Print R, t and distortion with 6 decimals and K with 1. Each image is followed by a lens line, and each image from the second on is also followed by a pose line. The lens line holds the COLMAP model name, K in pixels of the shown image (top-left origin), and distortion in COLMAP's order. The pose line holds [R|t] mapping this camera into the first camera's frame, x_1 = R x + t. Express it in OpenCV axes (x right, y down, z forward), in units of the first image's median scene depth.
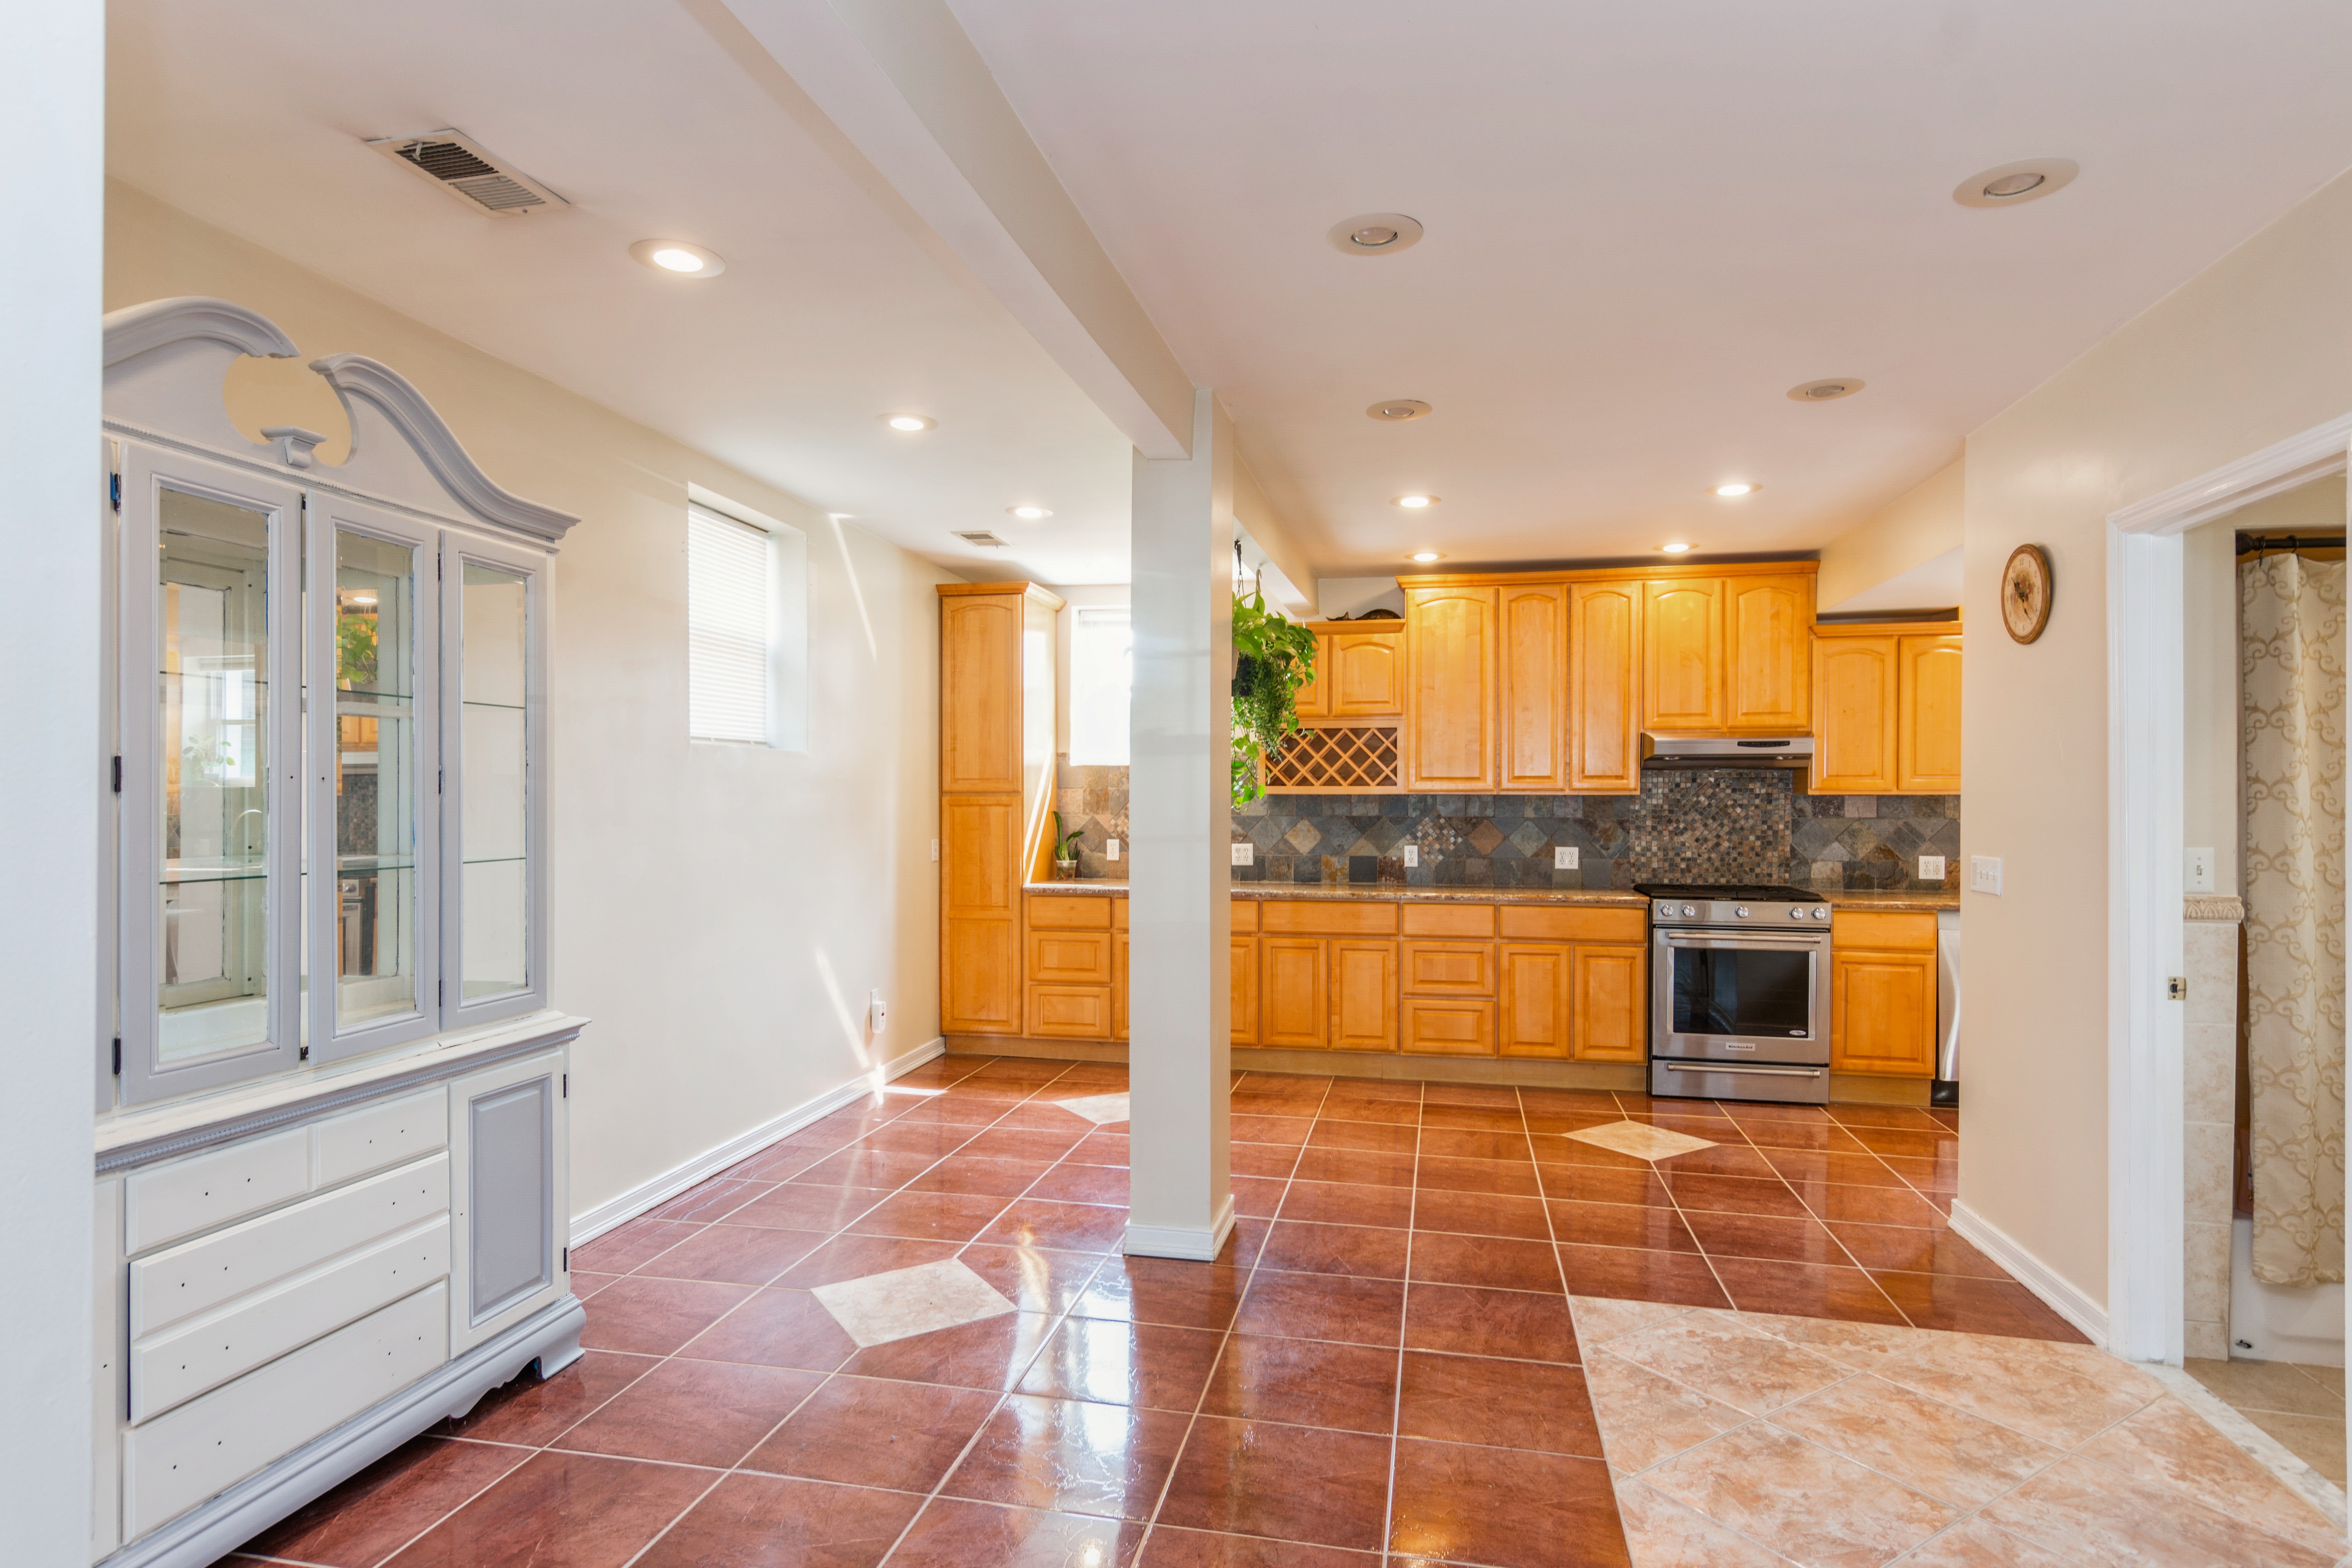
lens RADIAL K [[1248.4, 0, 1186.0], [0, 1248.4, 828.9], [0, 0, 1]] dist [-0.010663, 0.001282]
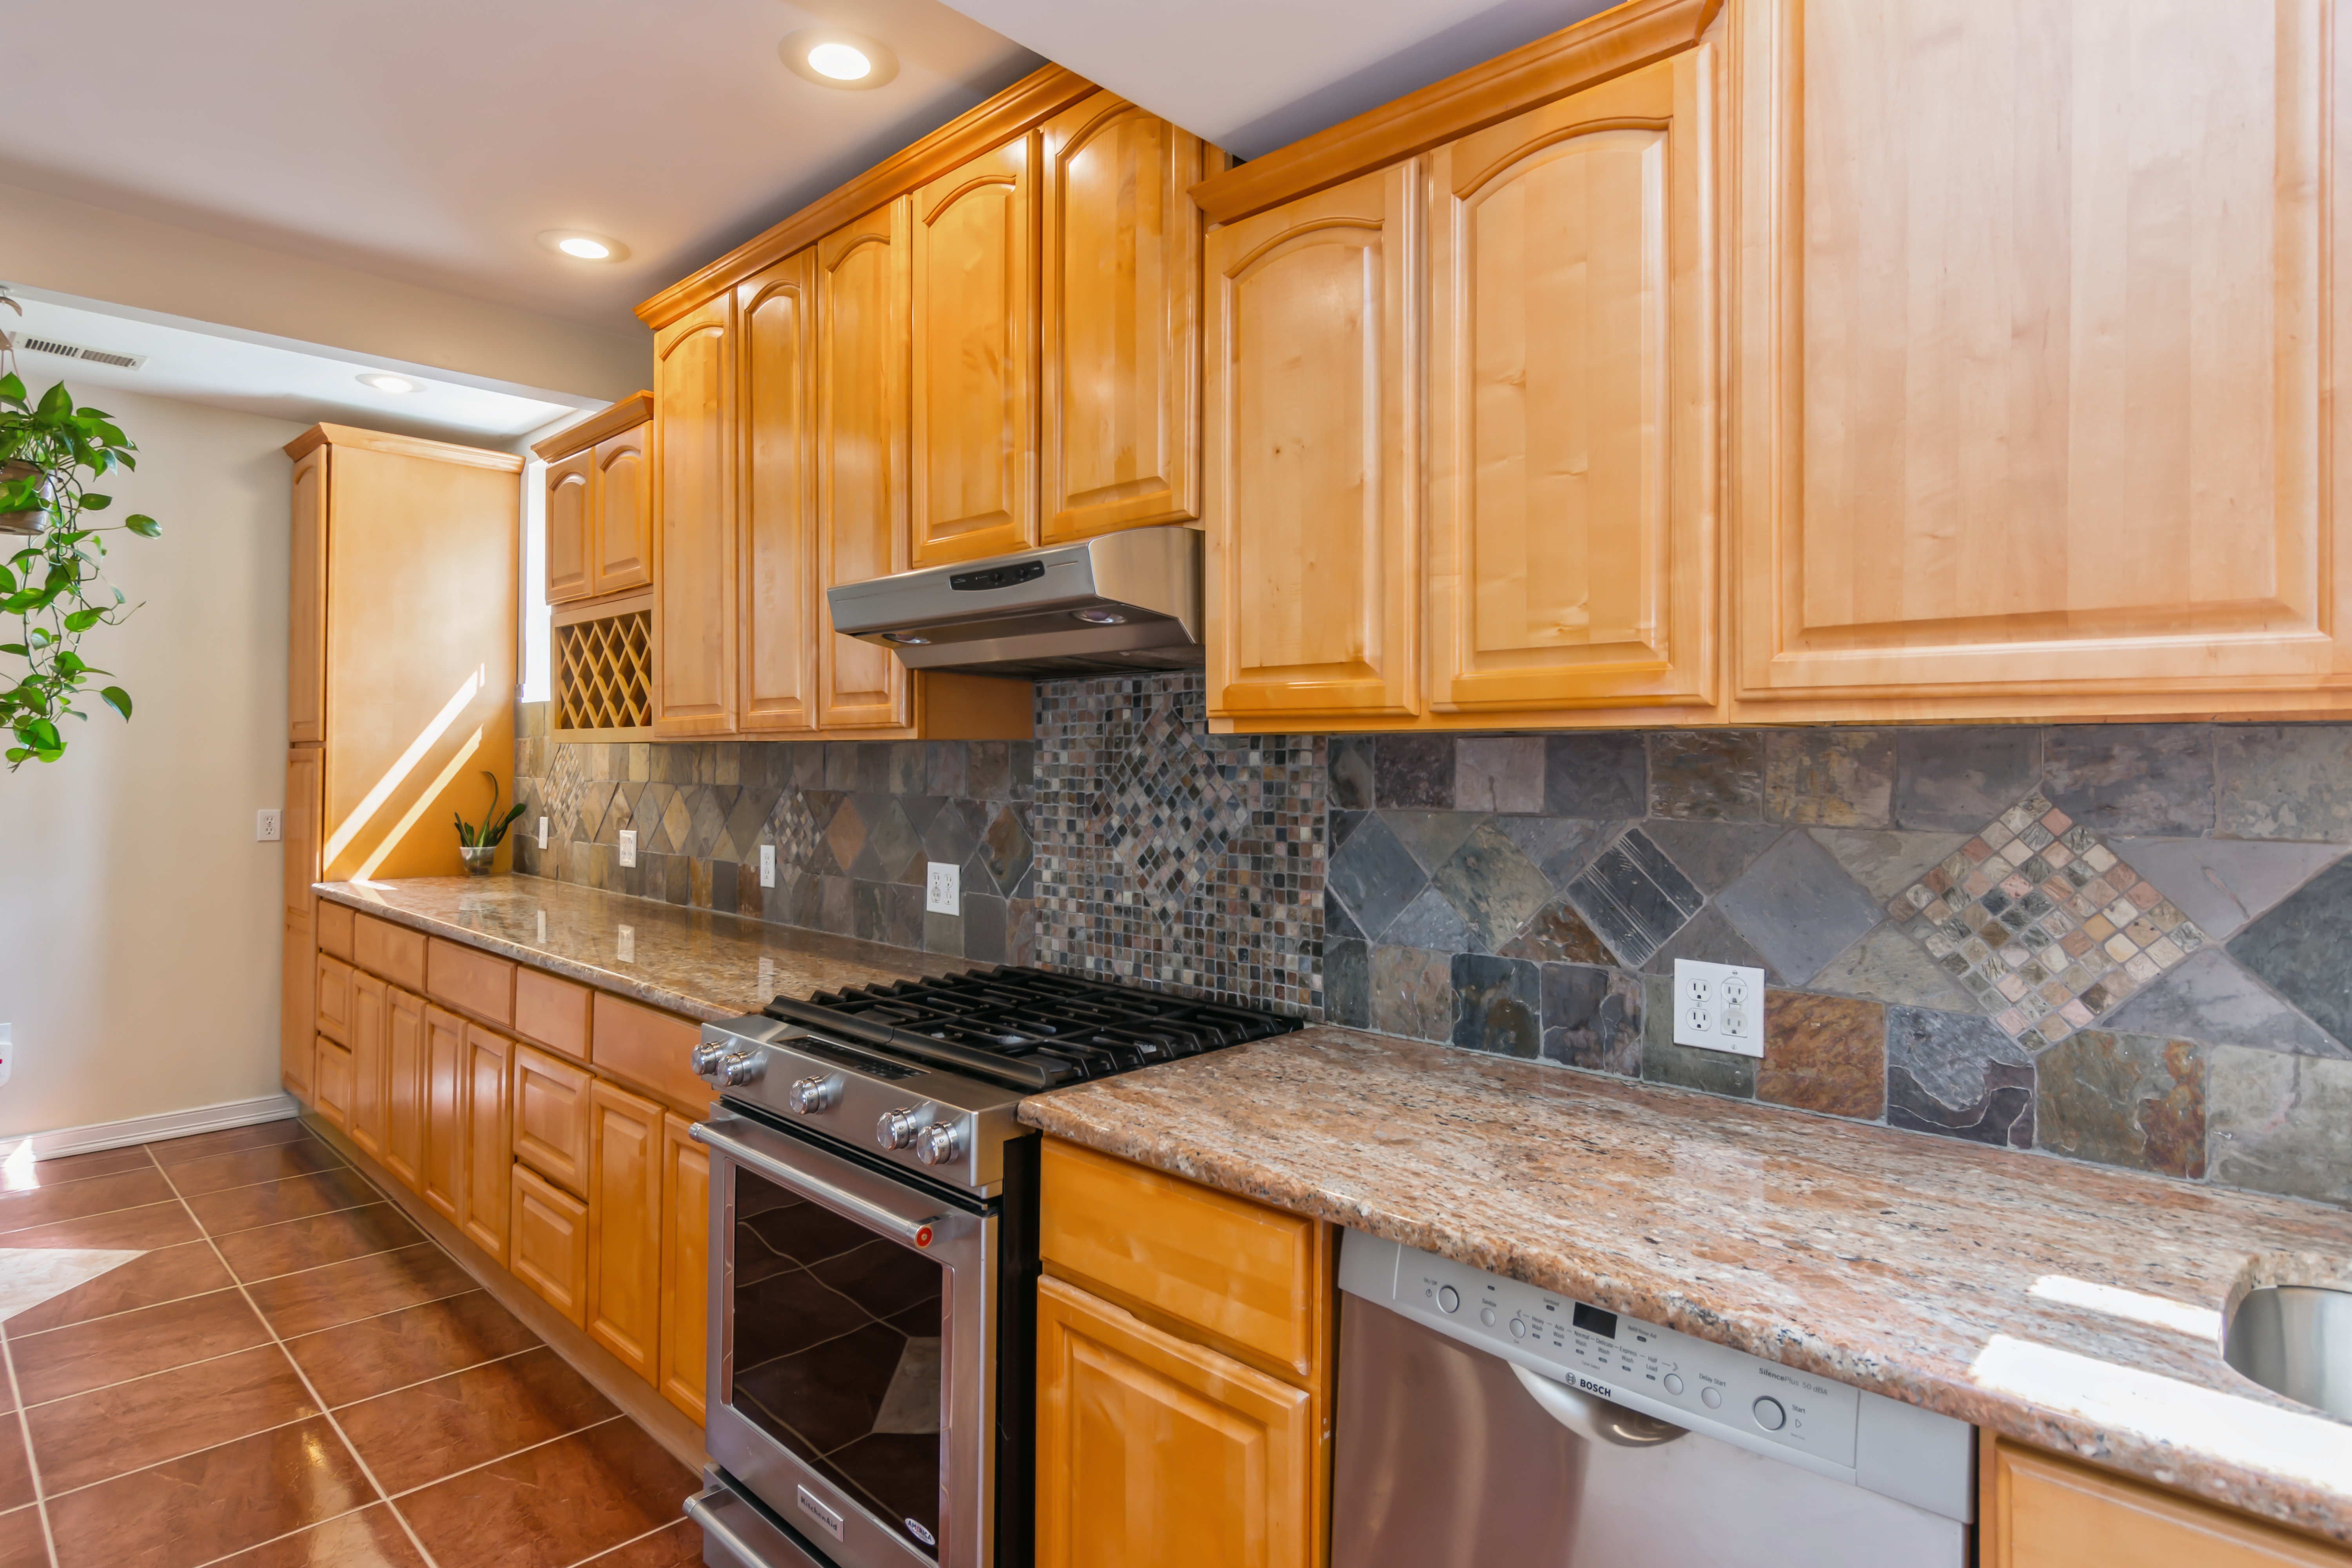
lens RADIAL K [[1248.4, 0, 1221.0], [0, 1248.4, 765.2], [0, 0, 1]] dist [-0.010663, 0.001282]
pose [[0.855212, 0.005546, -0.518248, 0.626133], [-0.020376, 0.999529, -0.022928, -0.011648], [0.517877, 0.030168, 0.854923, 0.695702]]
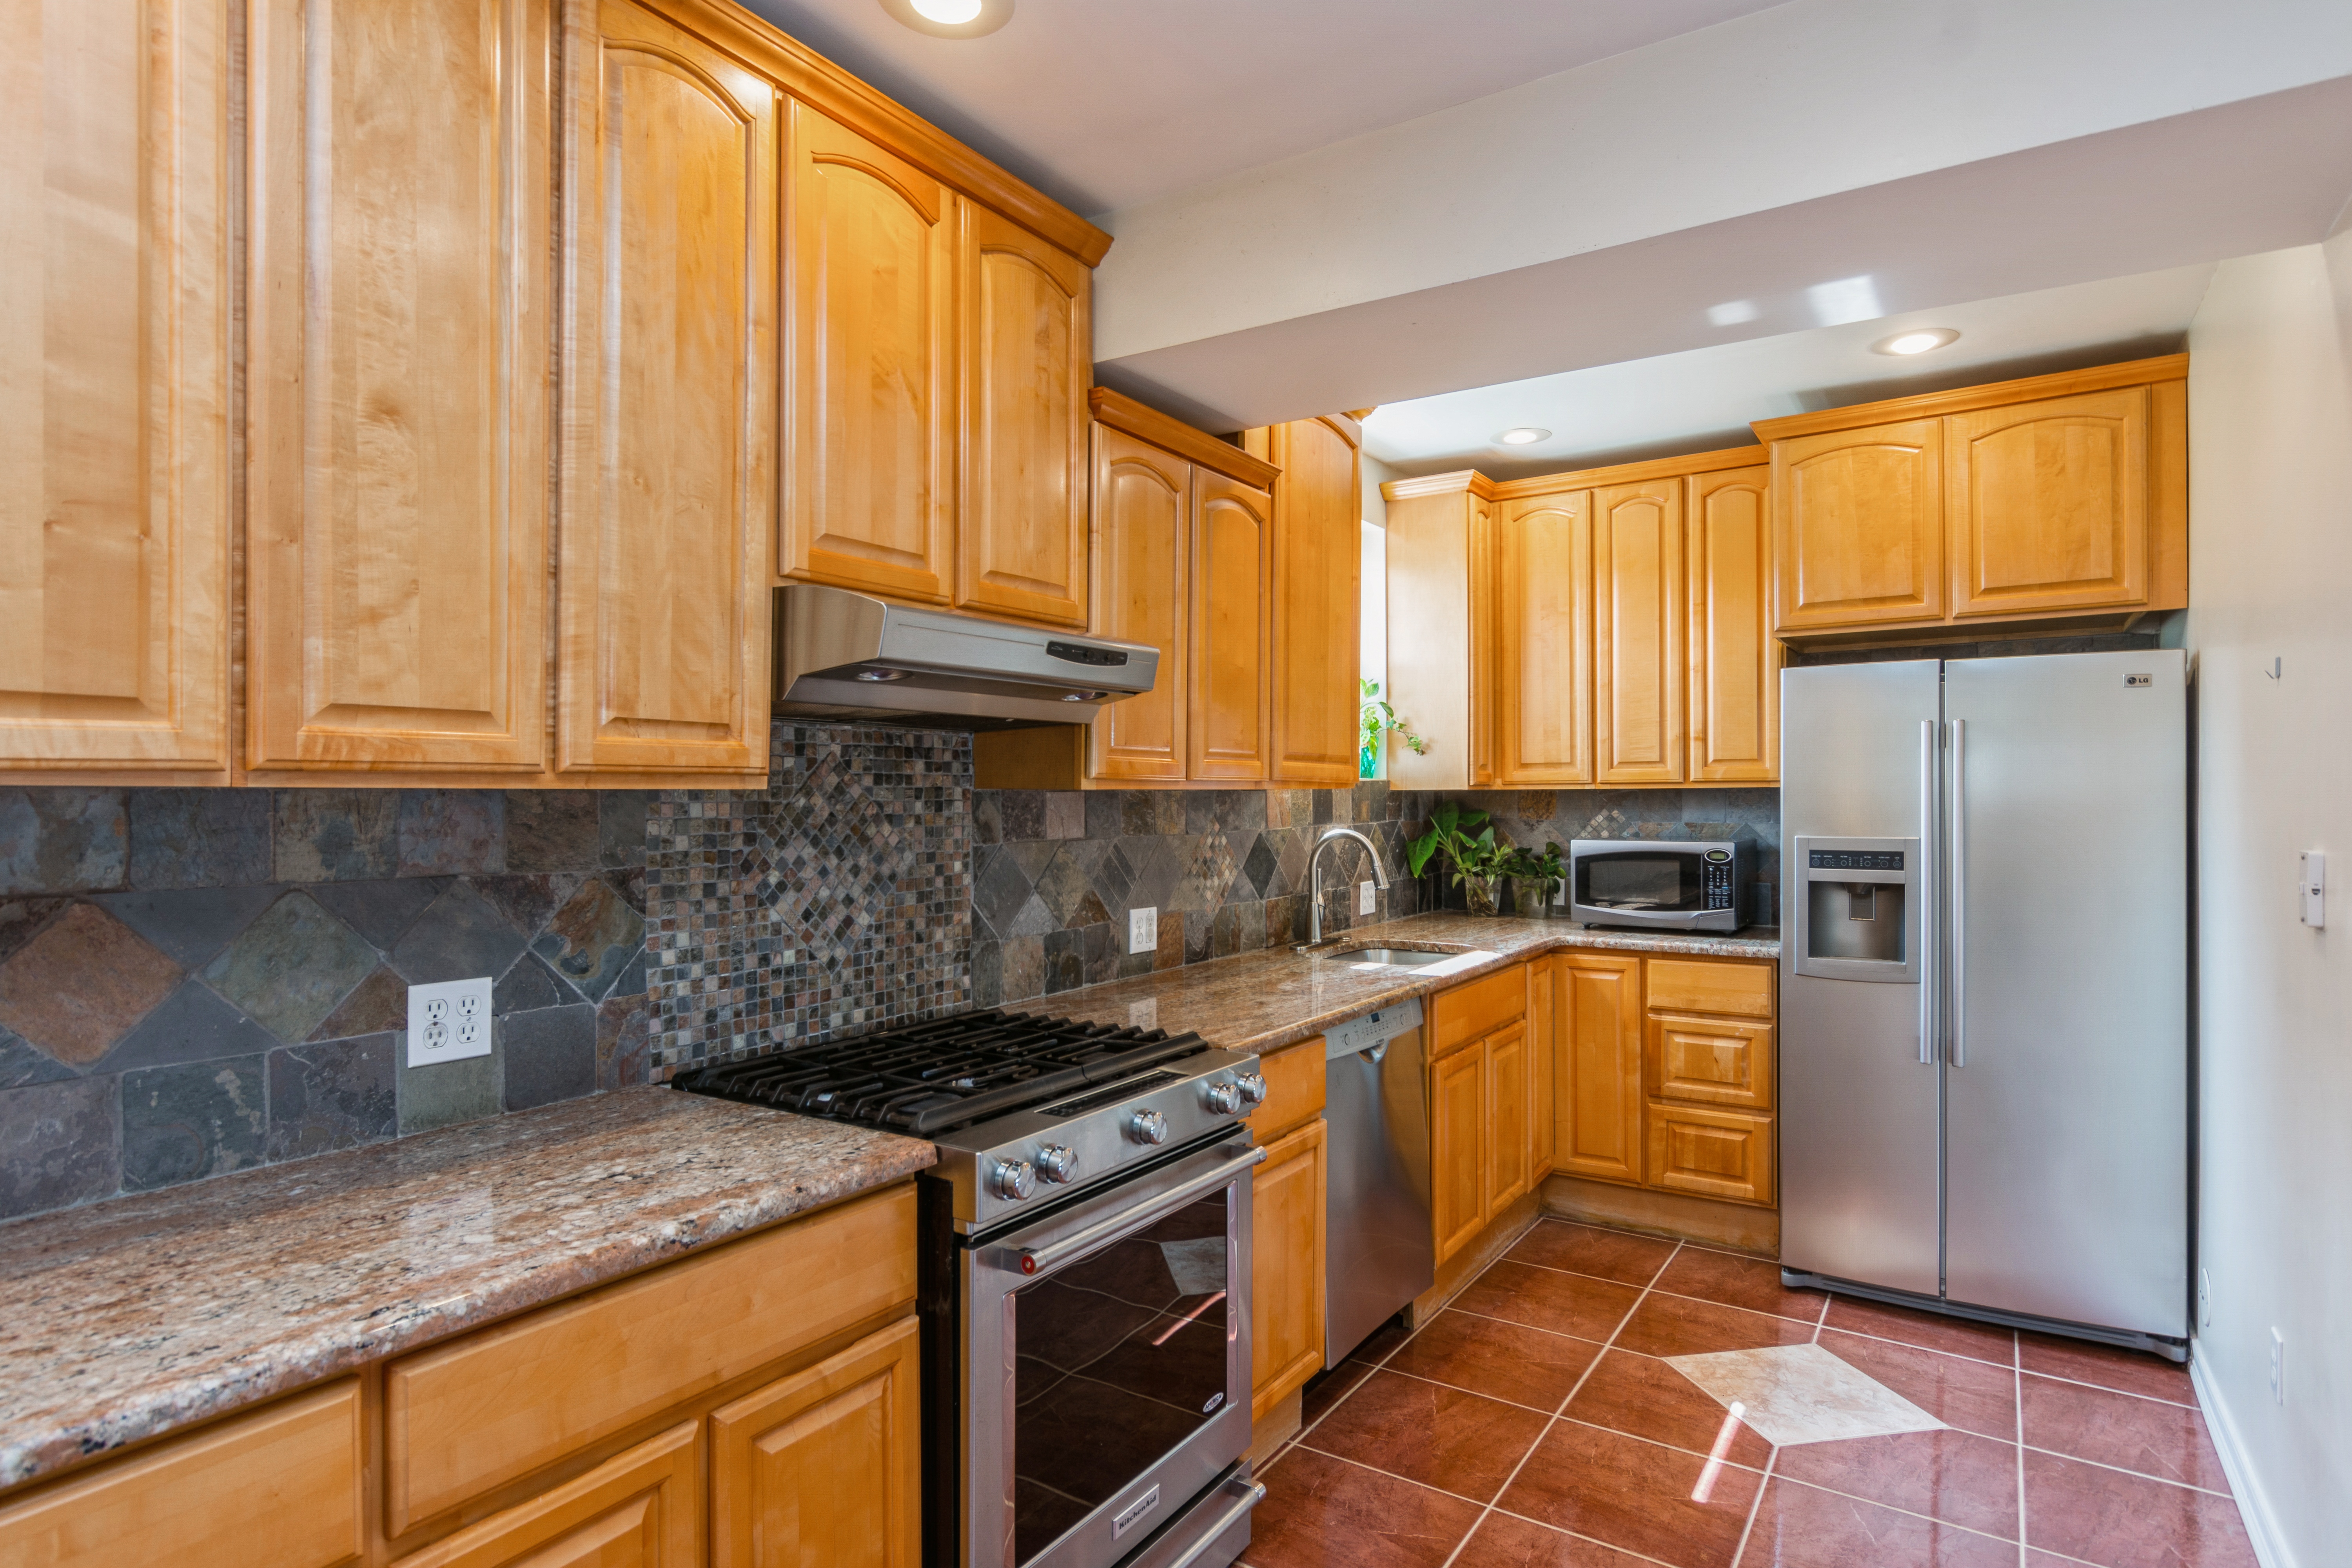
lens RADIAL K [[1248.4, 0, 1174.3], [0, 1248.4, 788.8], [0, 0, 1]] dist [-0.010663, 0.001282]
pose [[0.363967, 0.001317, 0.931411, 0.112887], [0.019254, 0.999775, -0.008937, -0.022350], [-0.931213, 0.021186, 0.363860, 0.772216]]
